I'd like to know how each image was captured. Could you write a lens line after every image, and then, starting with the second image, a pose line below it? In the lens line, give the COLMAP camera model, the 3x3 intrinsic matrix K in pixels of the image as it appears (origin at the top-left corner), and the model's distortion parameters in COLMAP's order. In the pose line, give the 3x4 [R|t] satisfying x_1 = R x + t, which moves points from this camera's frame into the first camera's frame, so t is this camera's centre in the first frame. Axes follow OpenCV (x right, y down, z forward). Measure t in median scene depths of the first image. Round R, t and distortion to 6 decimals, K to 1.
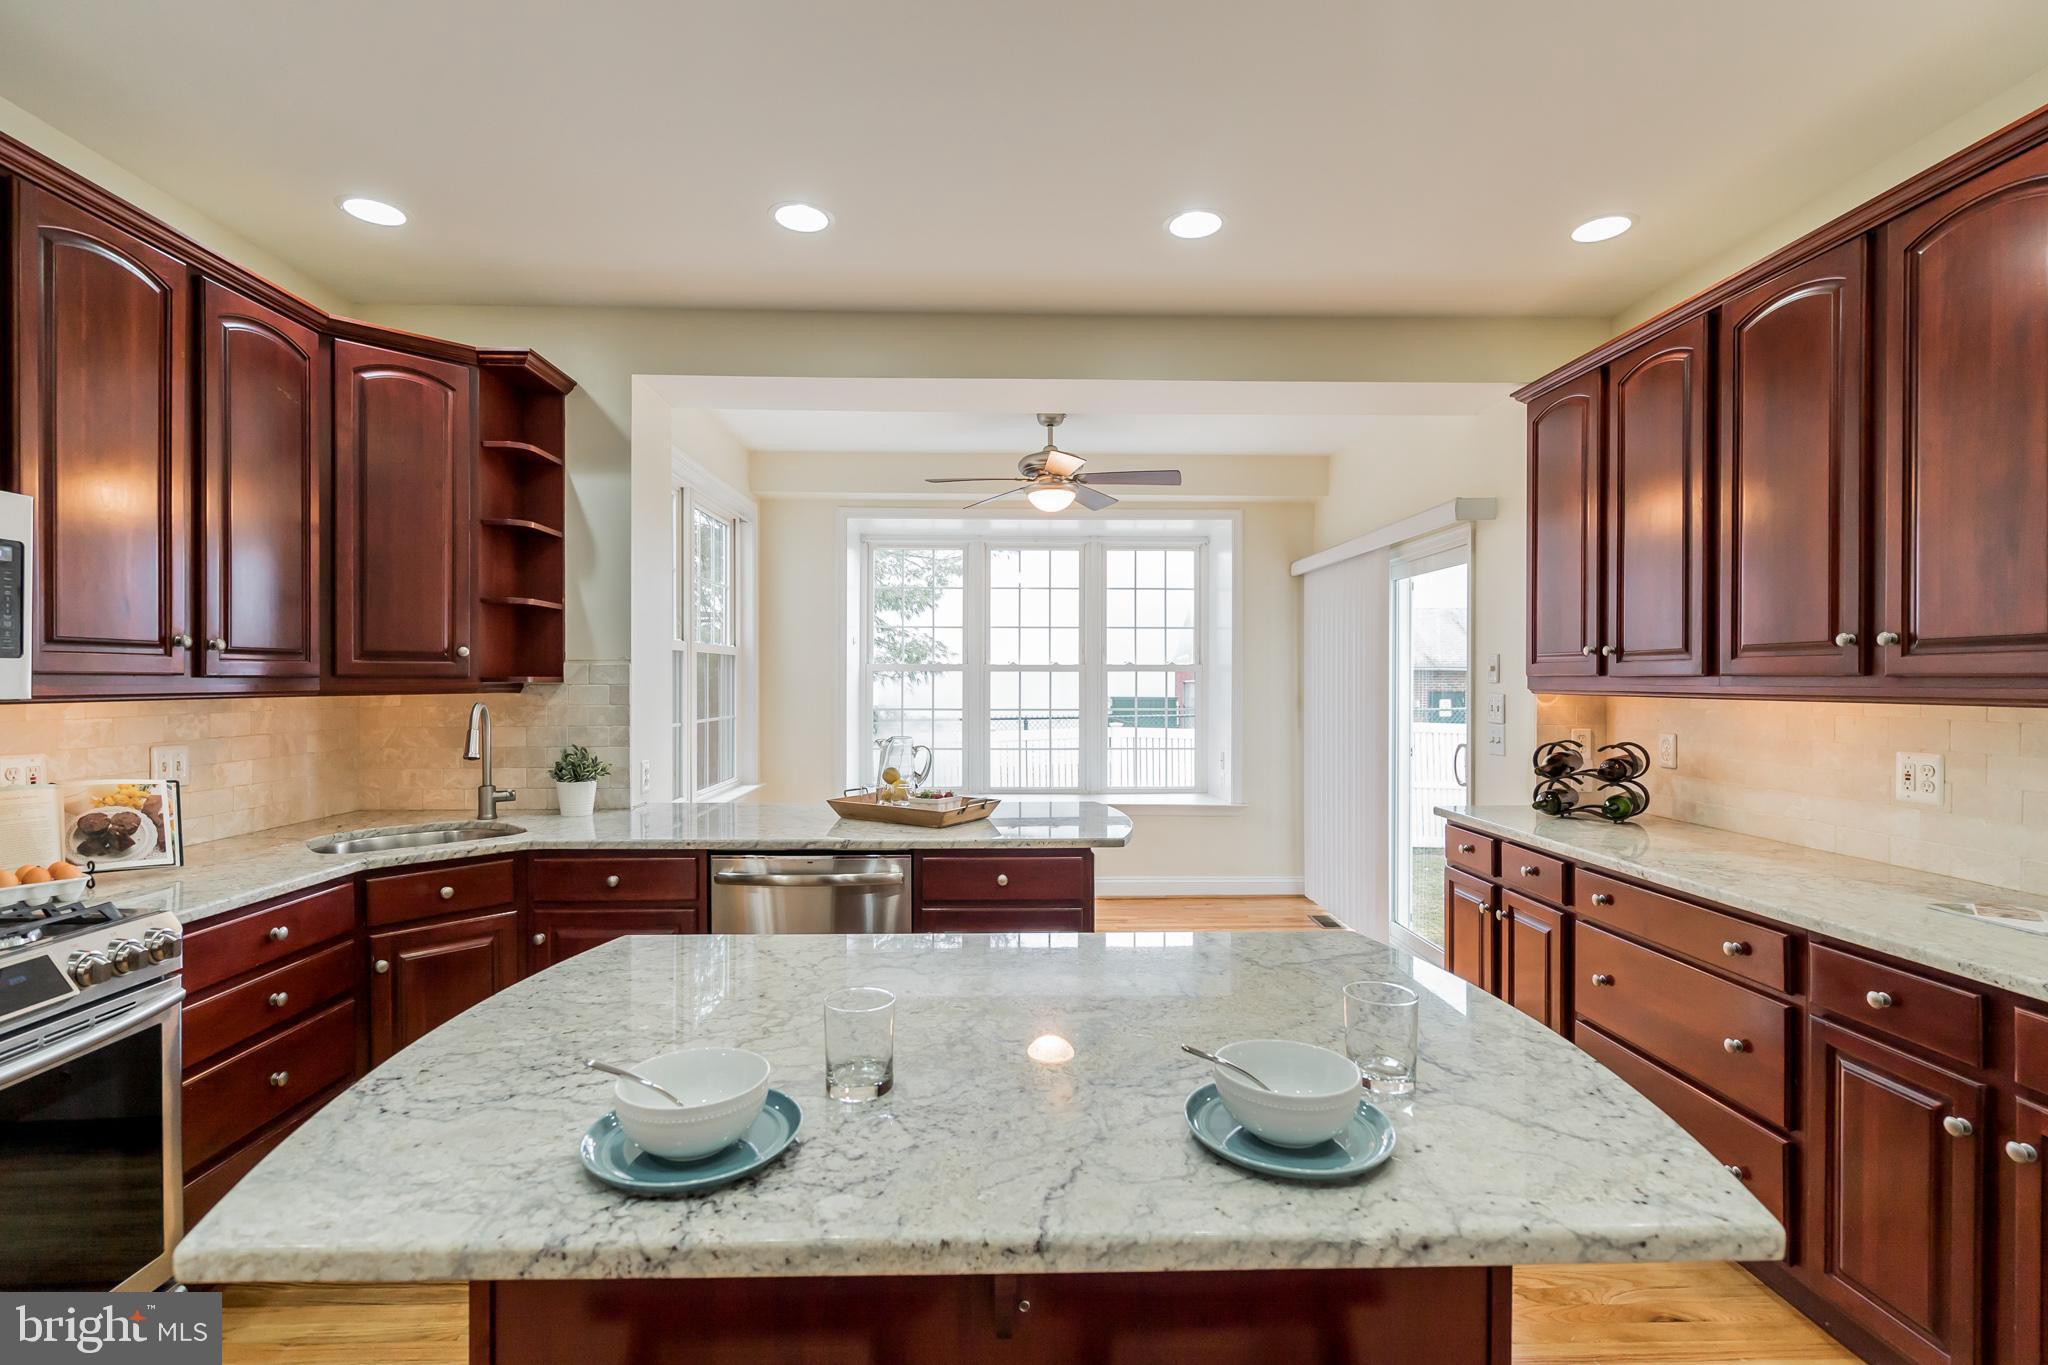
lens RADIAL K [[931.2, 0, 1019.4], [0, 931.2, 688.1], [0, 0, 1]] dist [0.021680, 0.000288]
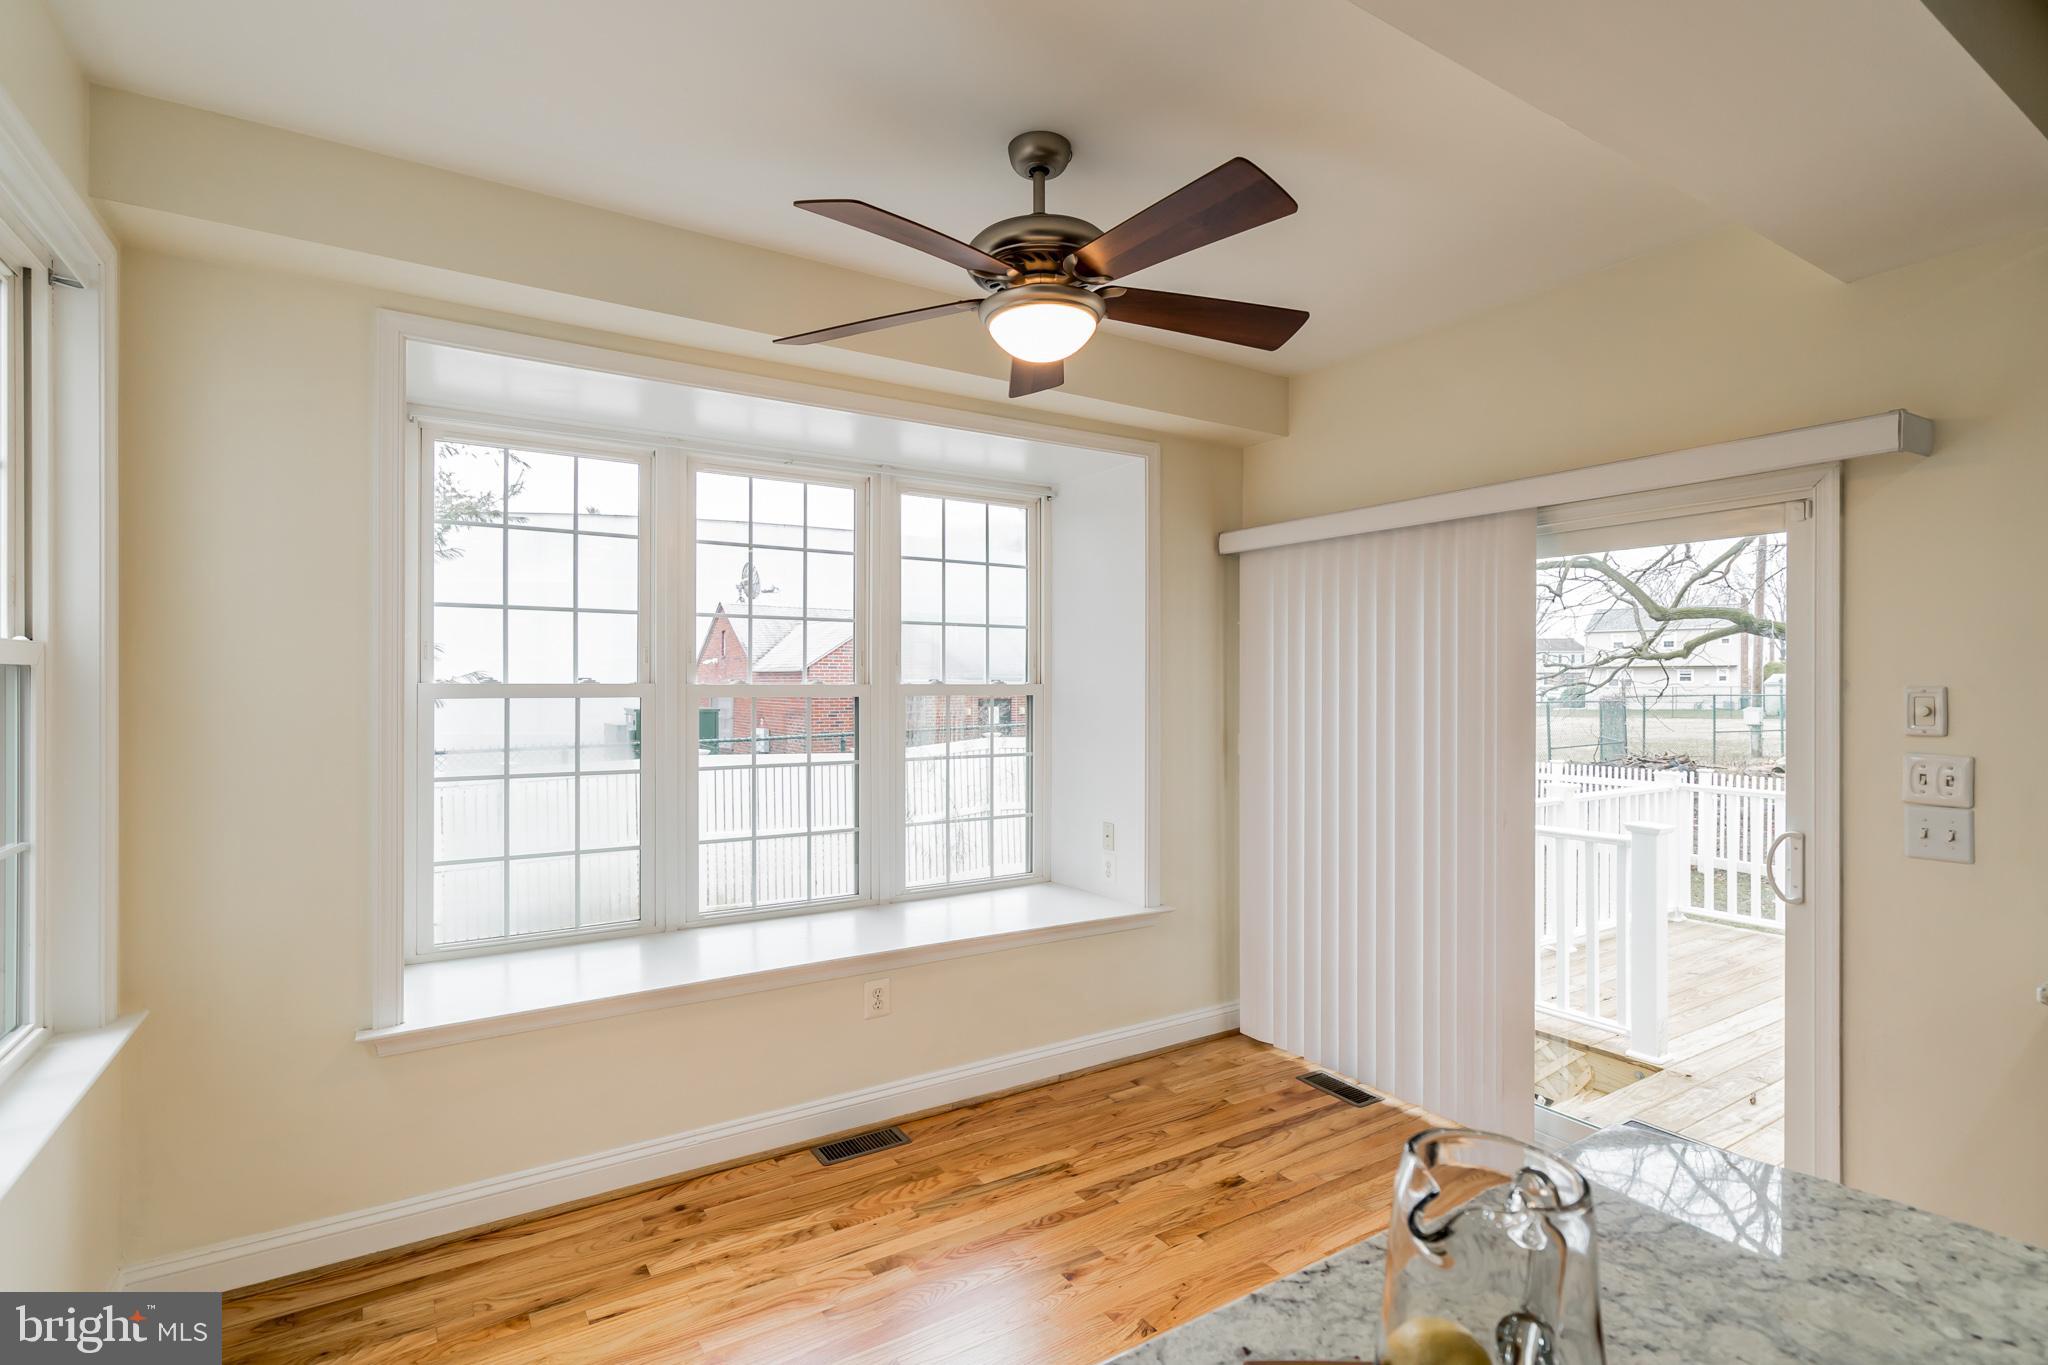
lens RADIAL K [[931.2, 0, 1014.0], [0, 931.2, 693.0], [0, 0, 1]] dist [0.021680, 0.000288]
pose [[0.849651, 0.001223, 0.527345, -0.179209], [-0.000325, 0.999998, -0.001795, -0.019557], [-0.527346, 0.001354, 0.849650, 0.498084]]
